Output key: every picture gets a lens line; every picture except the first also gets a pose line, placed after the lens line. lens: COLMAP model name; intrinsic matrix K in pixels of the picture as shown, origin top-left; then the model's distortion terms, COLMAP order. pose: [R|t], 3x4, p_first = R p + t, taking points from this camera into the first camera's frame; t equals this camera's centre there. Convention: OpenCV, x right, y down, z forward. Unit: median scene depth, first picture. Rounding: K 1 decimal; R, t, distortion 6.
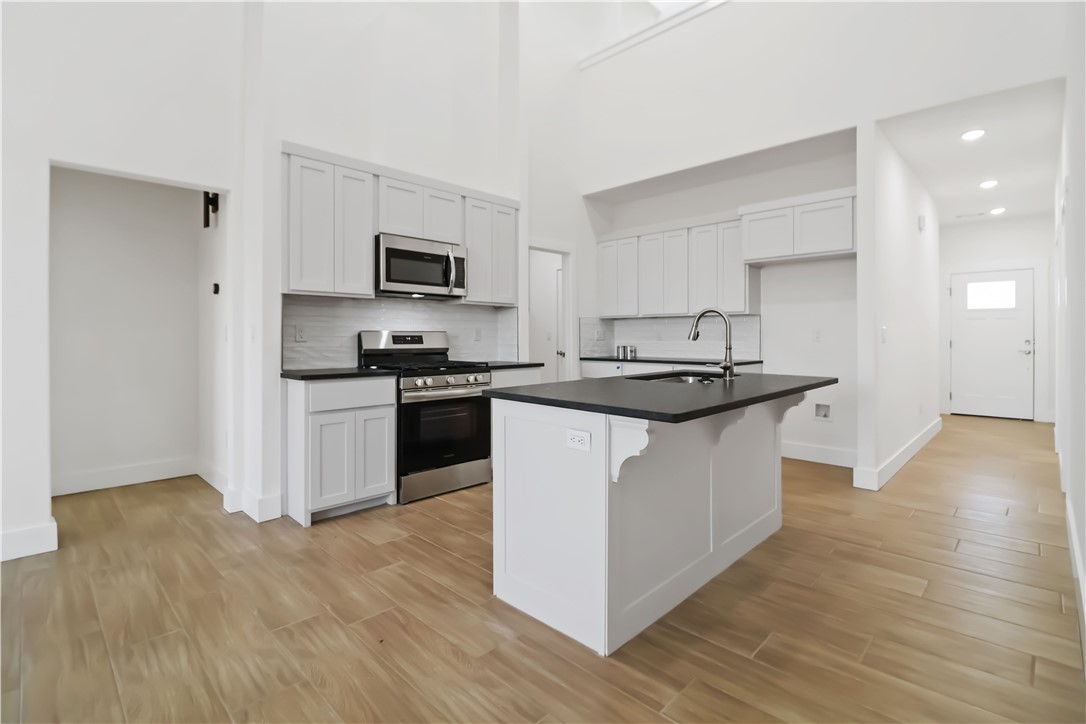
lens RADIAL K [[503.2, 0, 578.9], [0, 503.2, 338.0], [0, 0, 1]] dist [-0.012203, -0.002923]
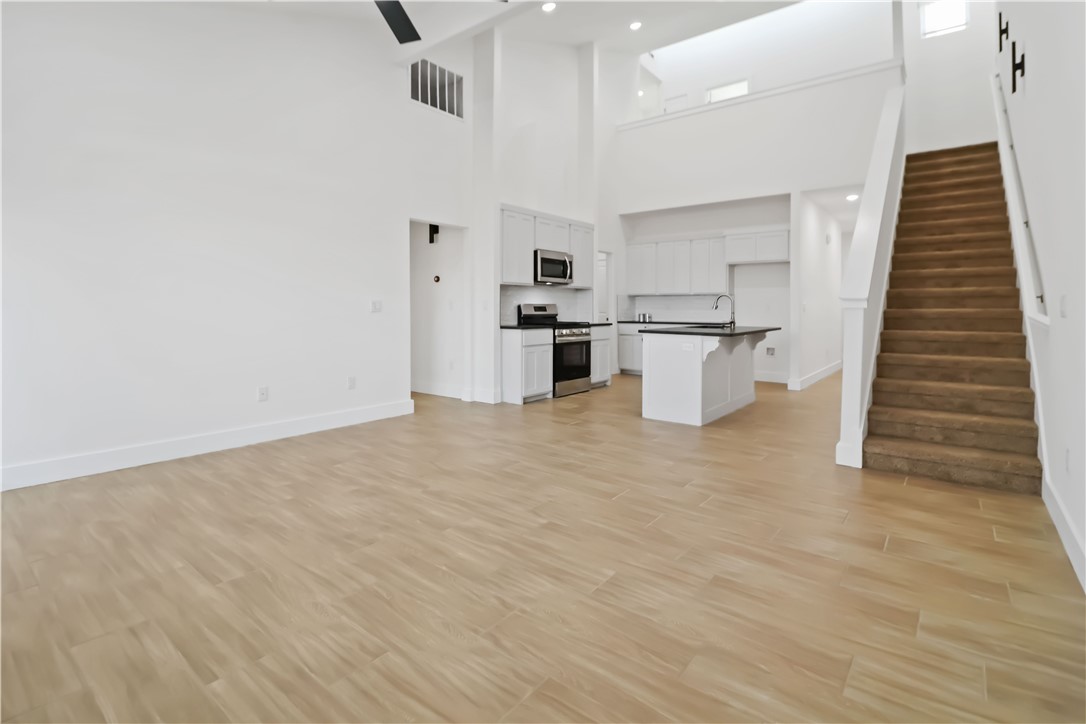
lens RADIAL K [[503.2, 0, 575.3], [0, 503.2, 314.9], [0, 0, 1]] dist [-0.012203, -0.002923]
pose [[0.994649, 0.001319, 0.103303, -0.446806], [-0.002460, 0.999937, 0.010913, 0.005131], [-0.103282, -0.011109, 0.994590, -0.800873]]
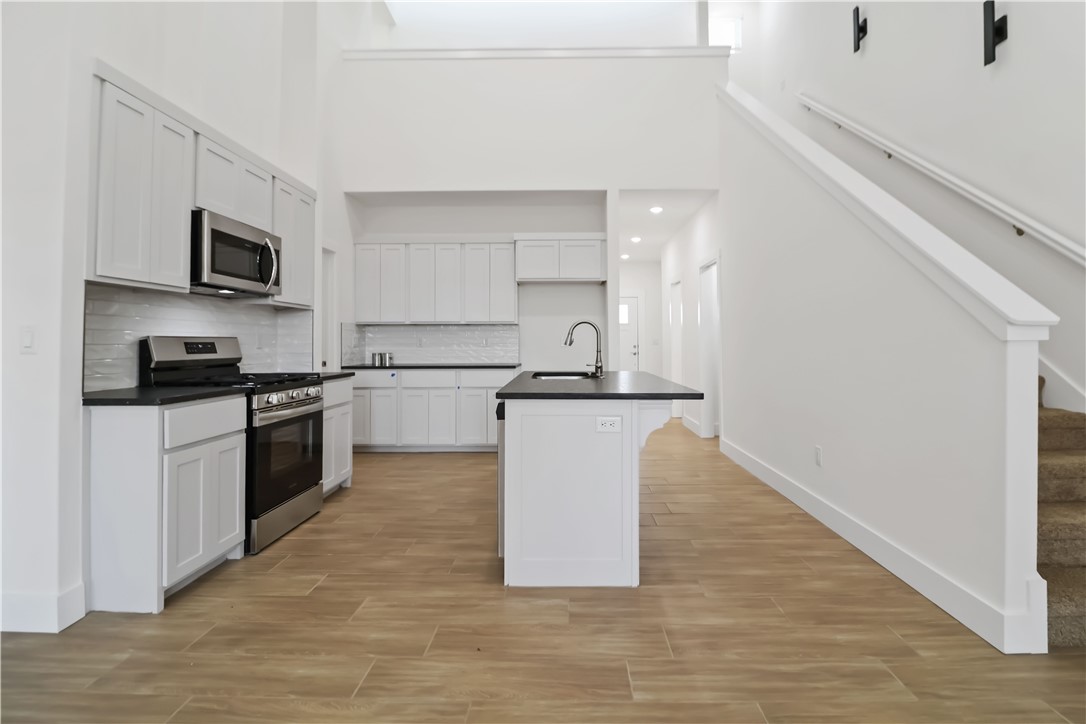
lens RADIAL K [[503.2, 0, 562.0], [0, 503.2, 328.6], [0, 0, 1]] dist [-0.012203, -0.002923]
pose [[0.743047, 0.016575, 0.669034, -0.494546], [0.005315, 0.999516, -0.030665, 0.000235], [-0.669218, 0.026341, 0.742599, 0.070074]]
